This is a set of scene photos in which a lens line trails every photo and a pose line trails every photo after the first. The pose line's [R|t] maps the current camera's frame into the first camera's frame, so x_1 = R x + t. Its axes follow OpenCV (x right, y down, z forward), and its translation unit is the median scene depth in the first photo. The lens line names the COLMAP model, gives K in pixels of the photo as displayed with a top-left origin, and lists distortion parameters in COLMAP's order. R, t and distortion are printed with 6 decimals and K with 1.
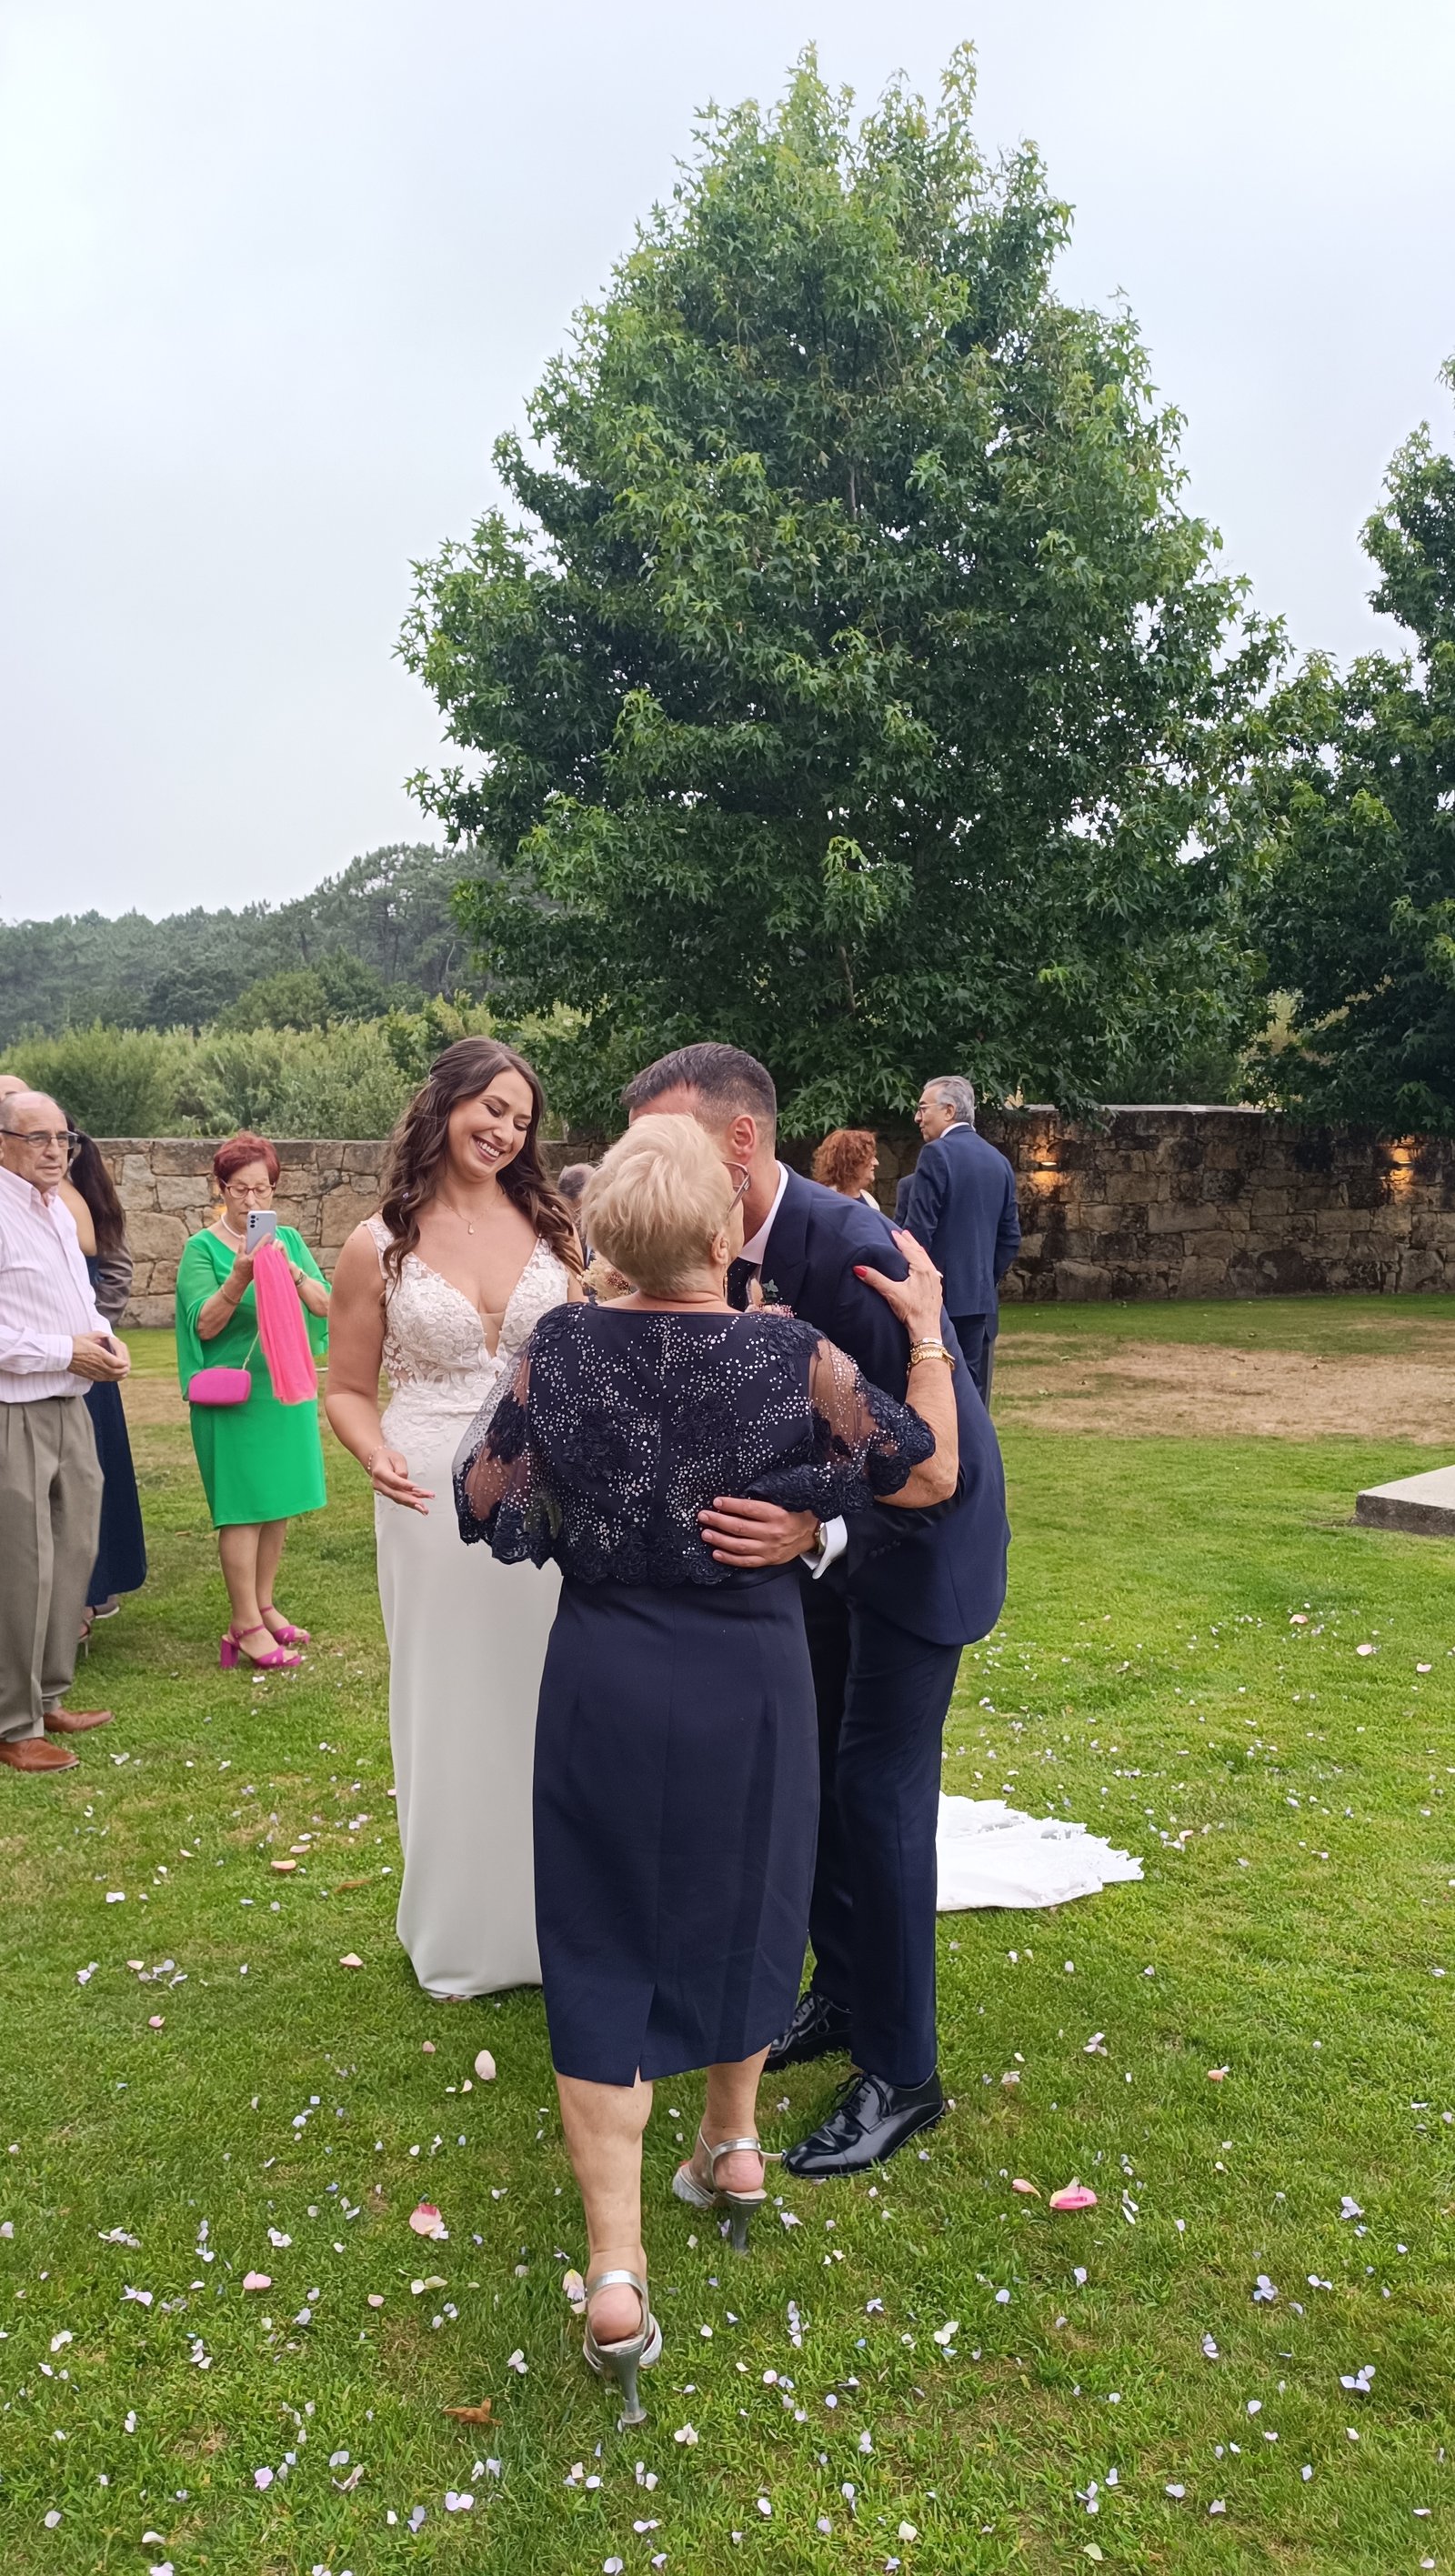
lens RADIAL K [[4115.9, 0, 726.8], [0, 4115.9, 1287.4], [0, 0, 1]] dist [-0.113446, -0.000025]
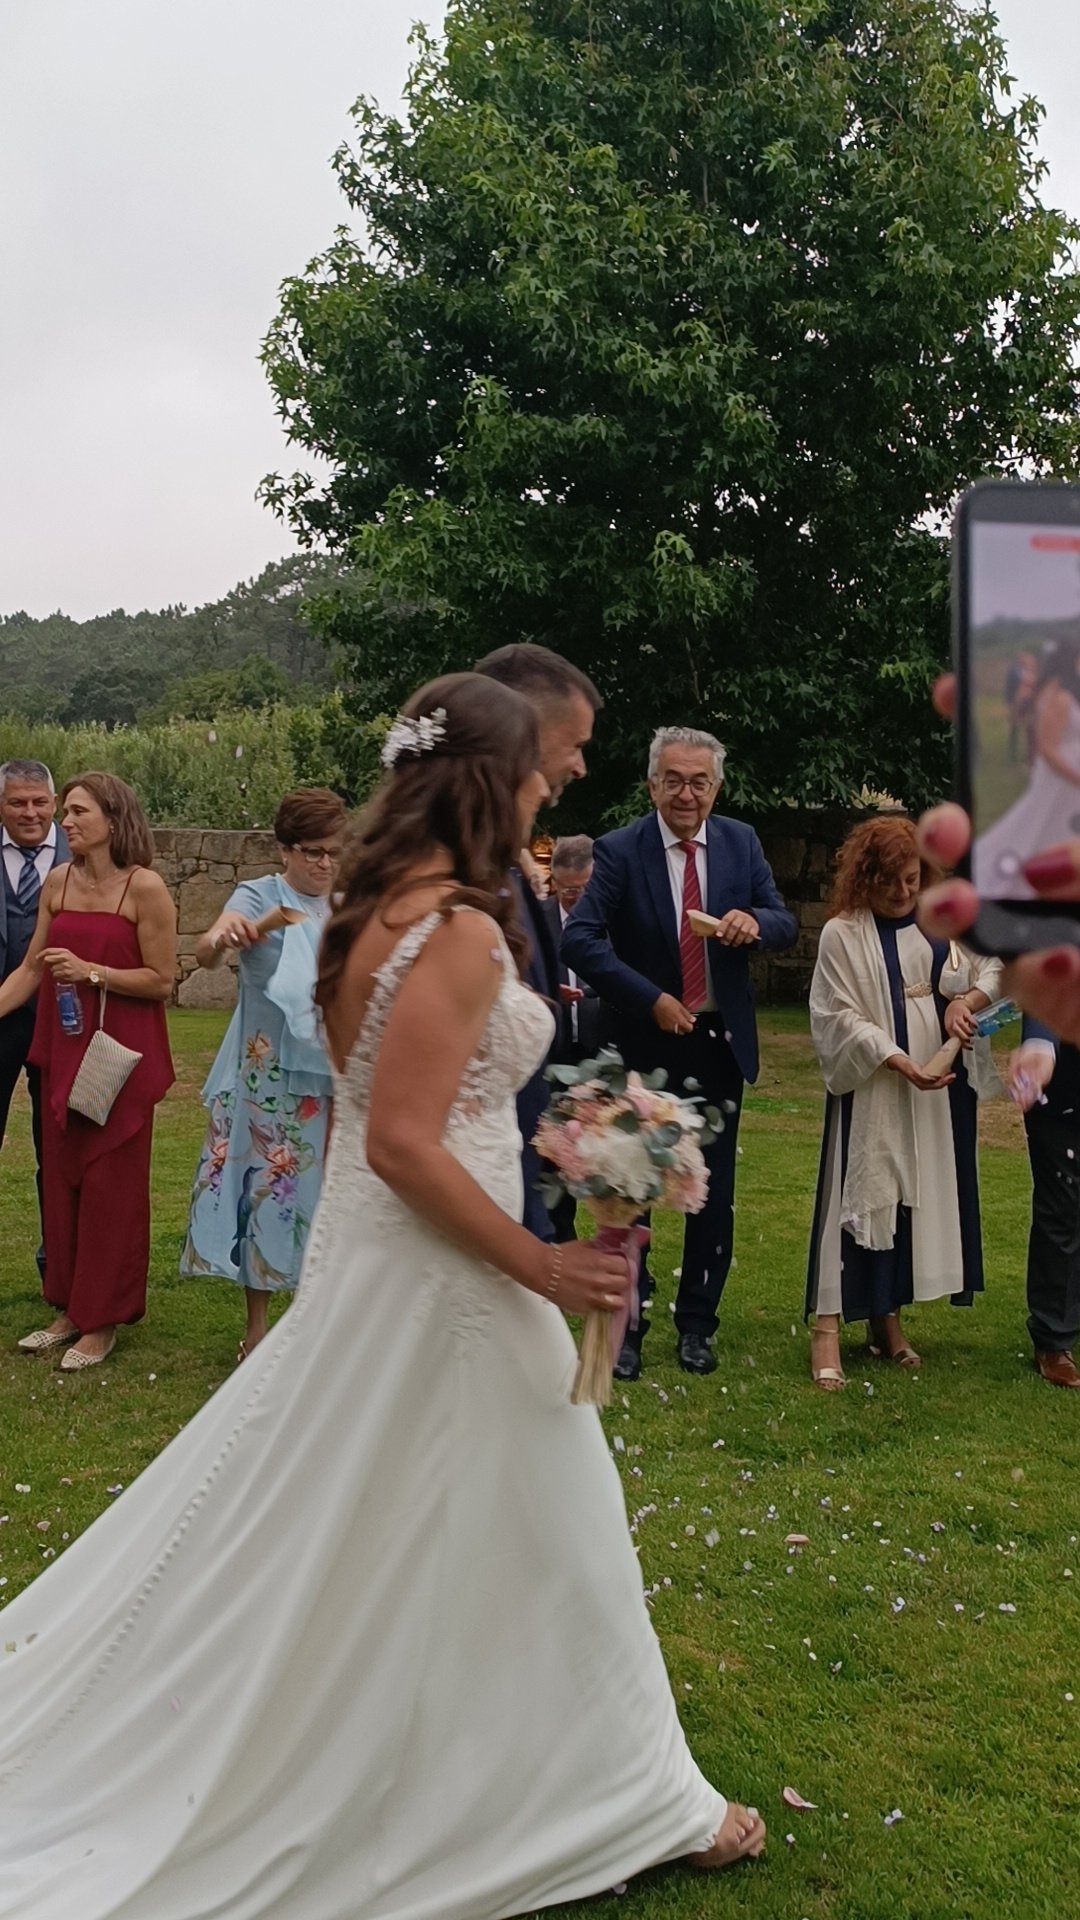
lens RADIAL K [[3067.6, 0, 539.5], [0, 3067.6, 959.6], [0, 0, 1]] dist [-0.113446, -0.000025]
pose [[0.992099, 0.017918, -0.124168, 0.086304], [-0.018096, 0.999836, -0.000310, -0.004881], [0.124142, 0.002555, 0.992261, 0.260586]]
